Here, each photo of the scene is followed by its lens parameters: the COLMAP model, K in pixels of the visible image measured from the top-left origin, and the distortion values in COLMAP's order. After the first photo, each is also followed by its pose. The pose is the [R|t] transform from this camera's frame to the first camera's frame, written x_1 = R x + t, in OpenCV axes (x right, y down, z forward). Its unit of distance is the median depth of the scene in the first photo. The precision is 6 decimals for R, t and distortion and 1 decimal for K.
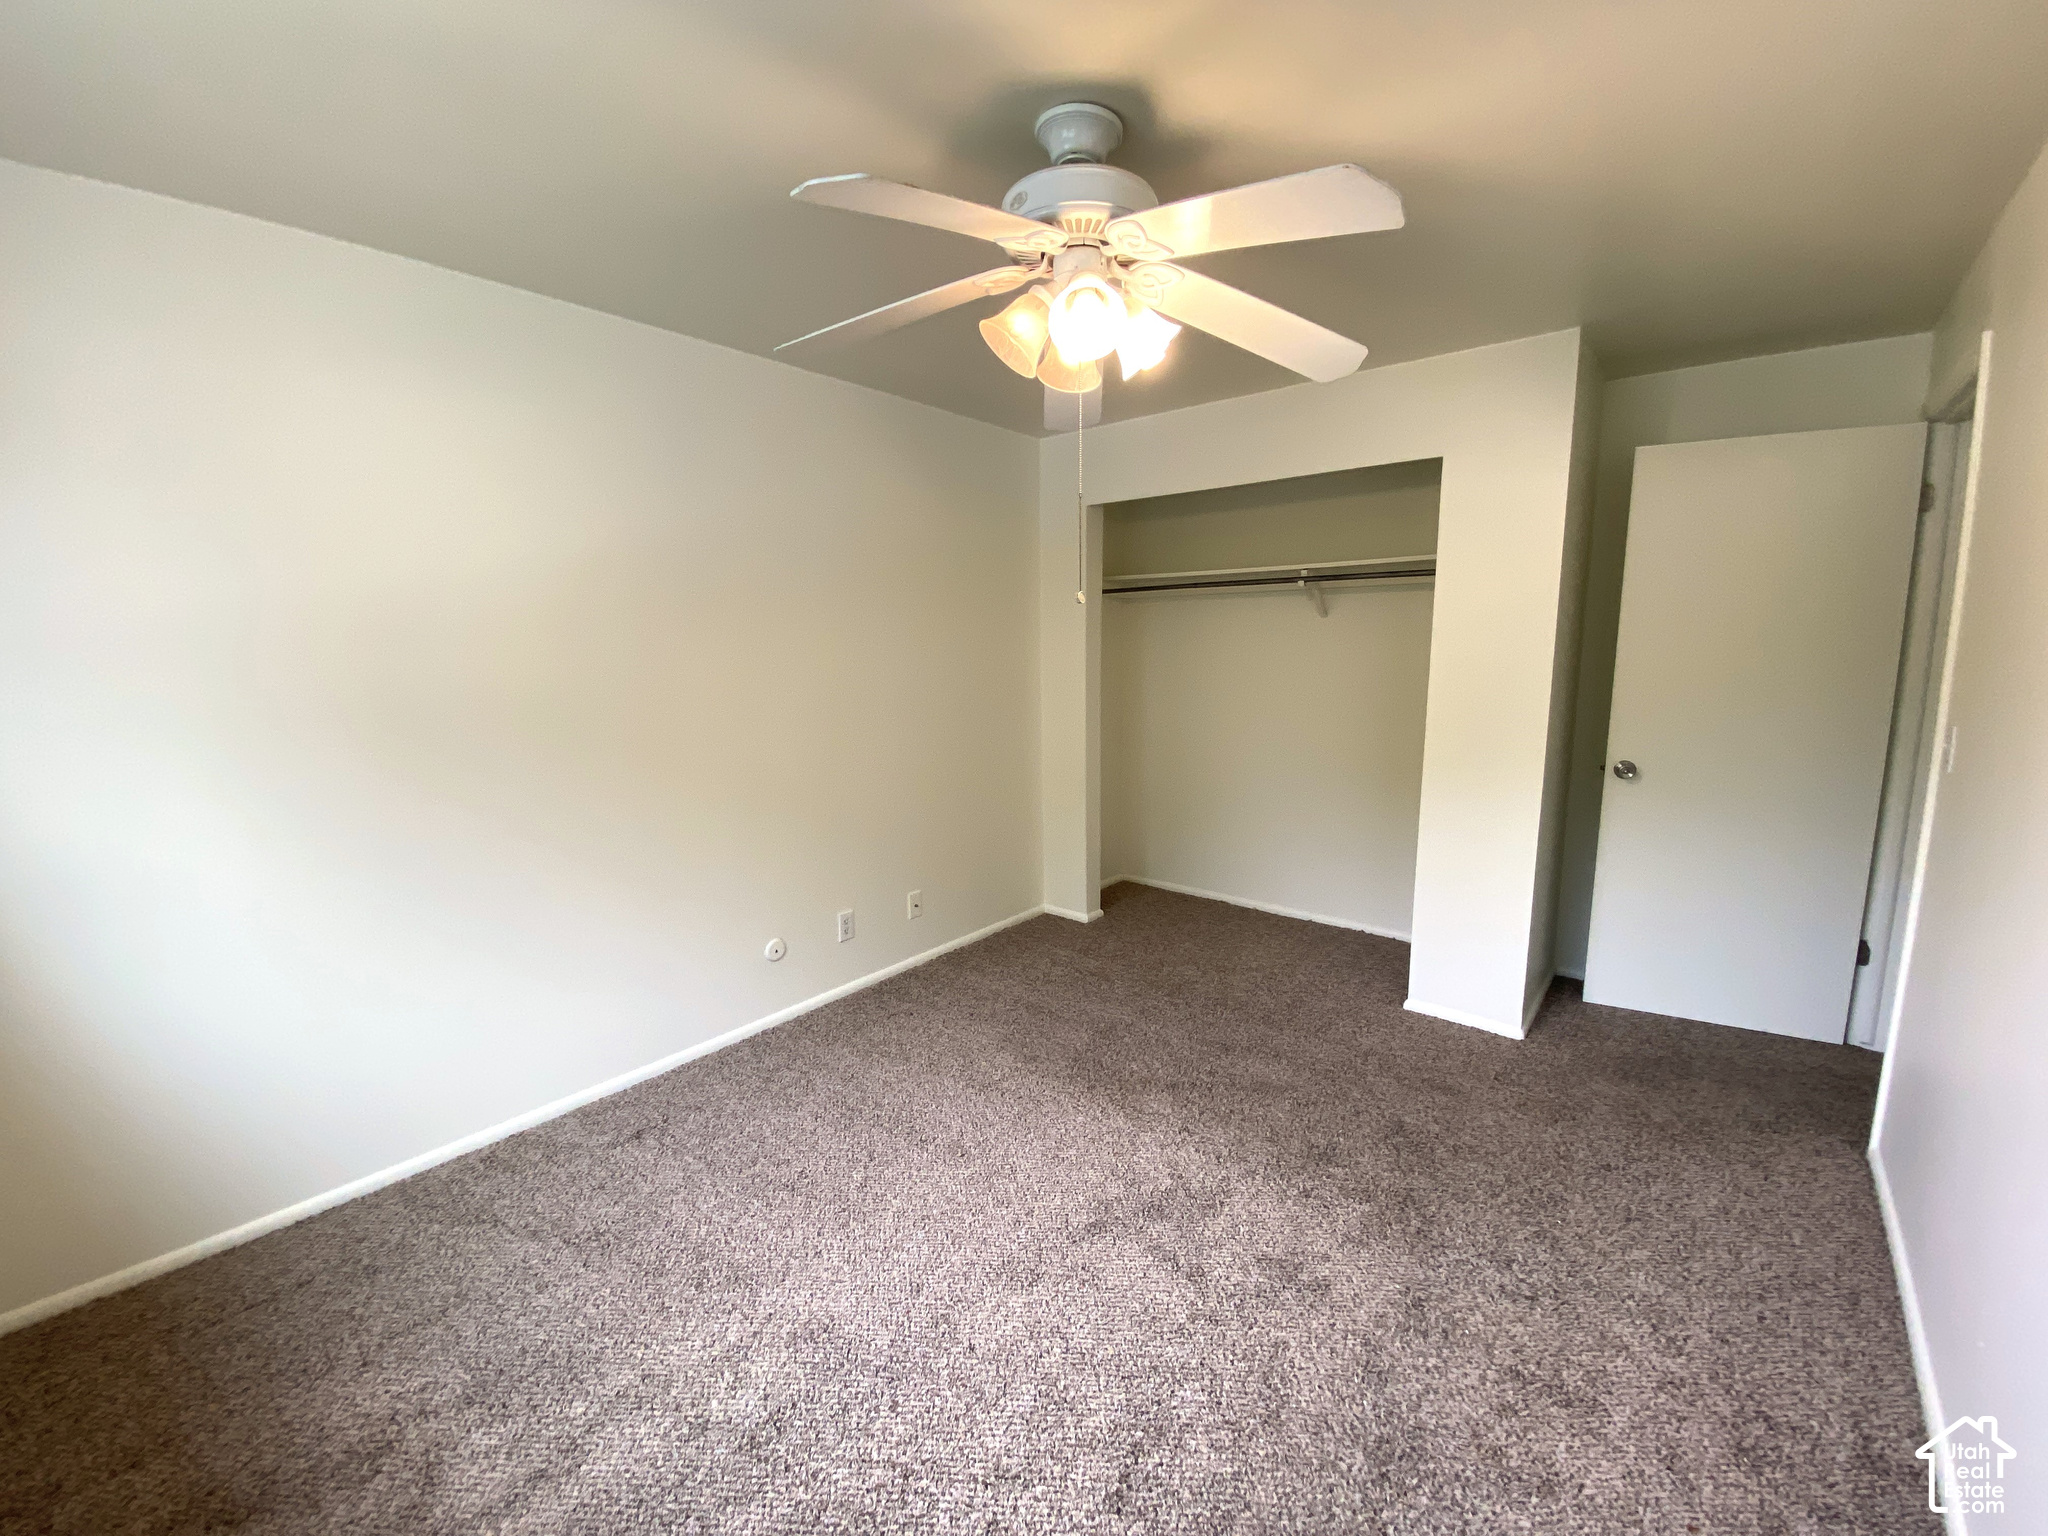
lens RADIAL K [[820.4, 0, 1024.0], [0, 820.4, 768.0], [0, 0, 1]] dist [0.001920, -0.015148]
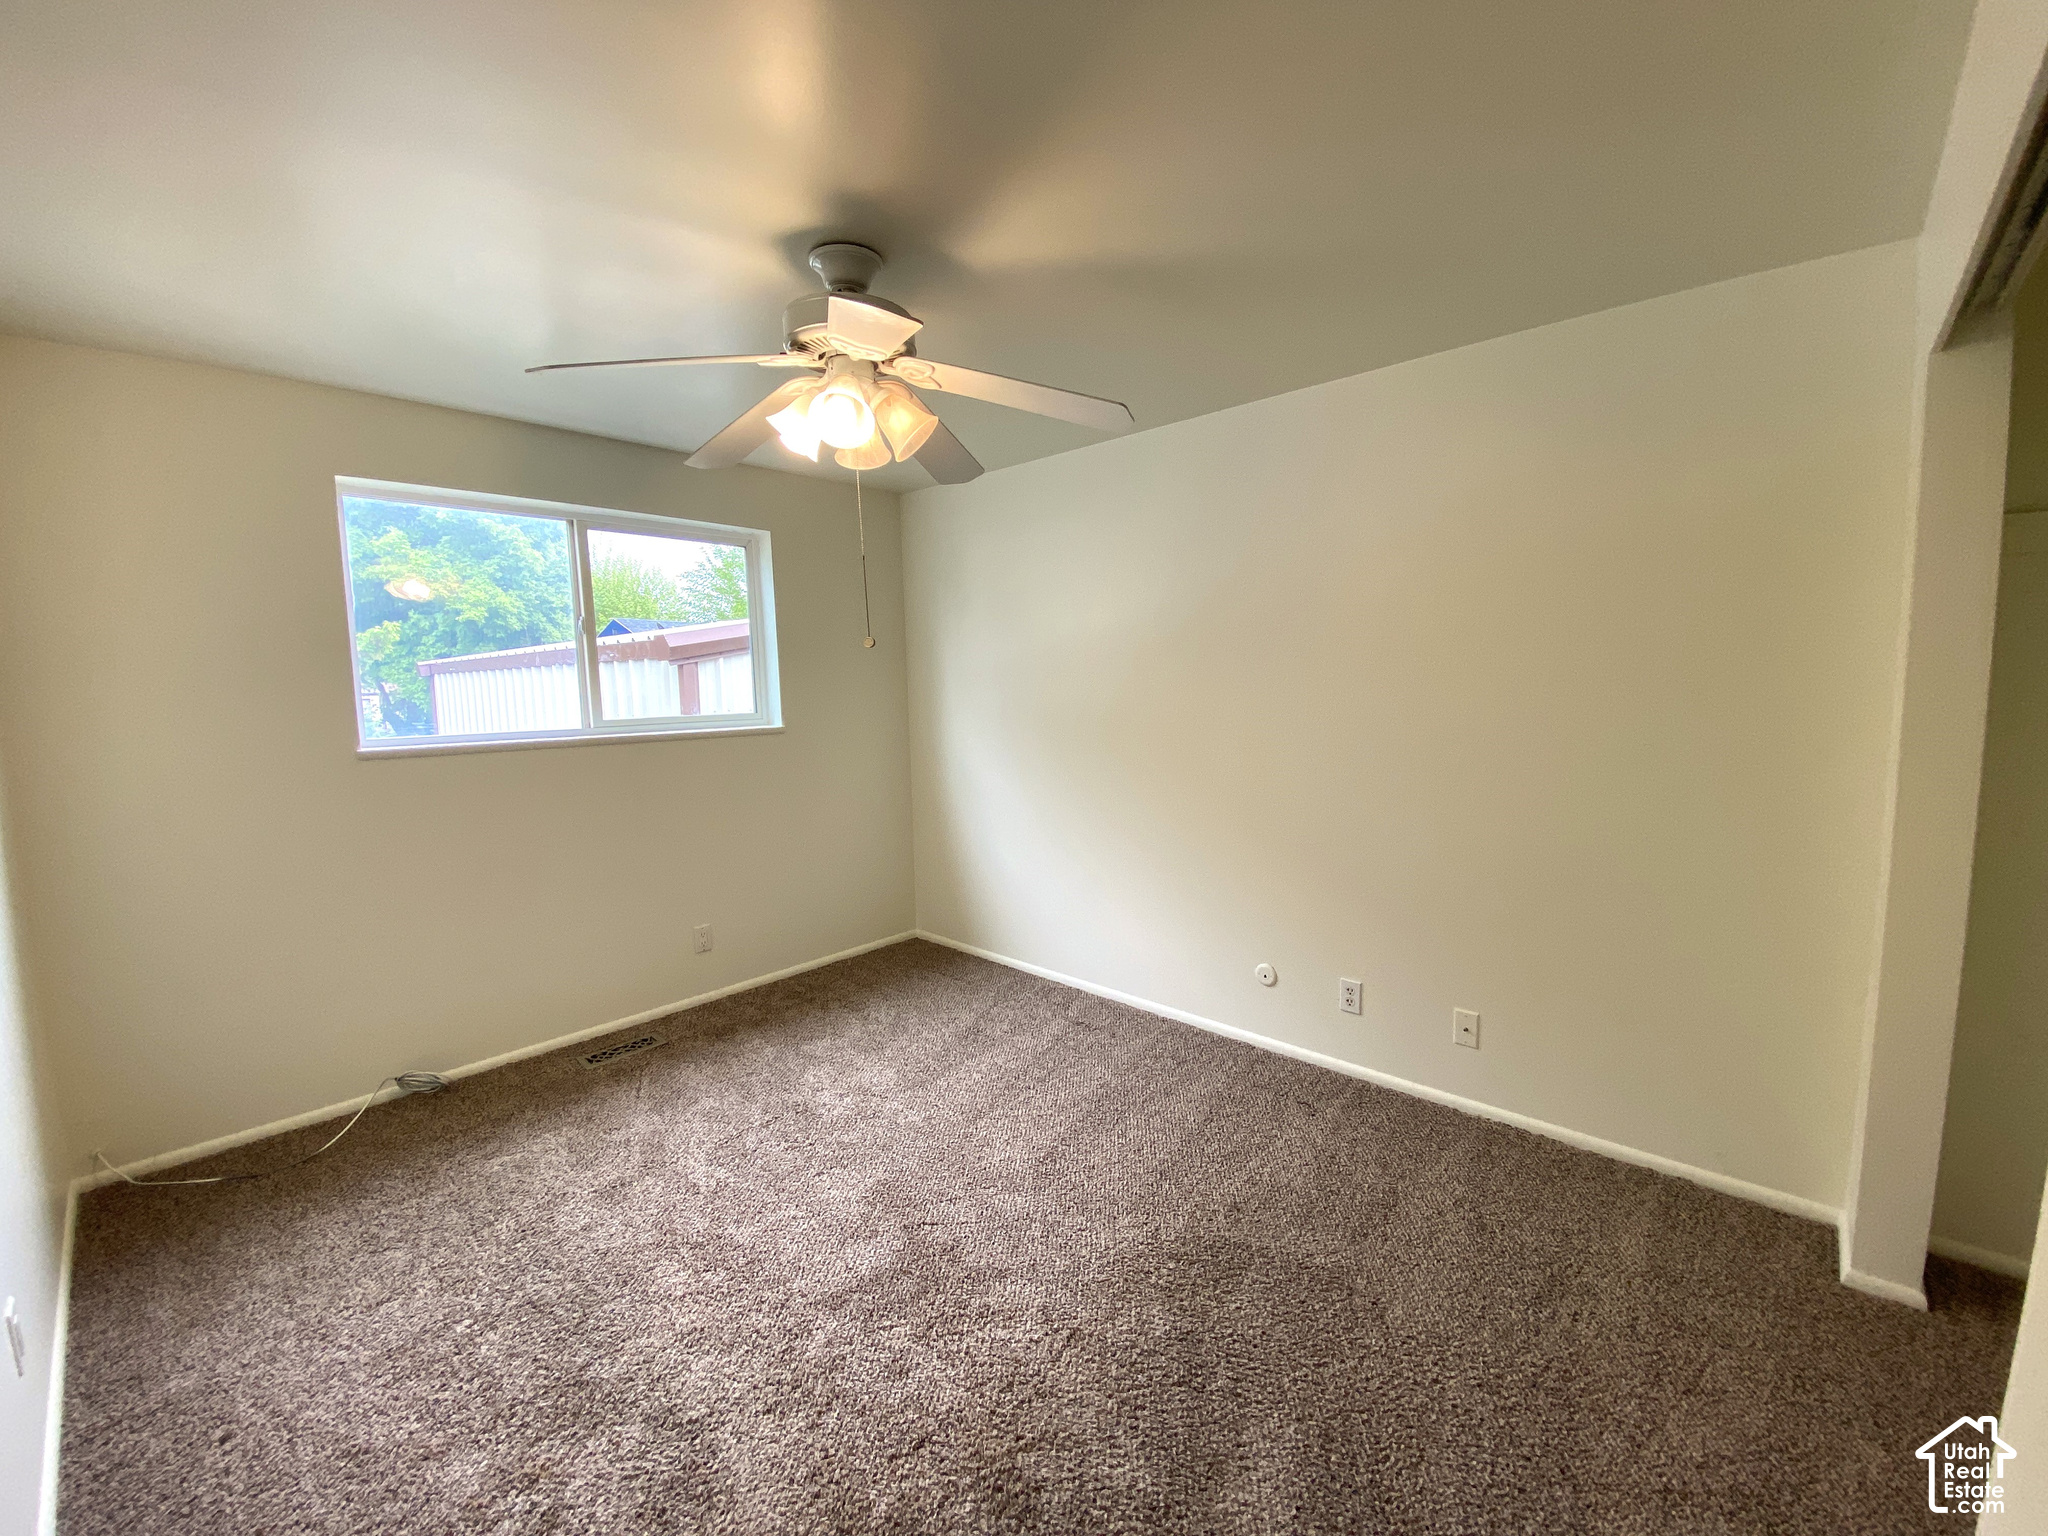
lens RADIAL K [[820.4, 0, 1024.0], [0, 820.4, 768.0], [0, 0, 1]] dist [0.001920, -0.015148]
pose [[-0.017817, 0.137643, -0.990322, 0.782150], [-0.162984, 0.976831, 0.138700, -0.135328], [0.986468, 0.163878, 0.005029, 0.792310]]
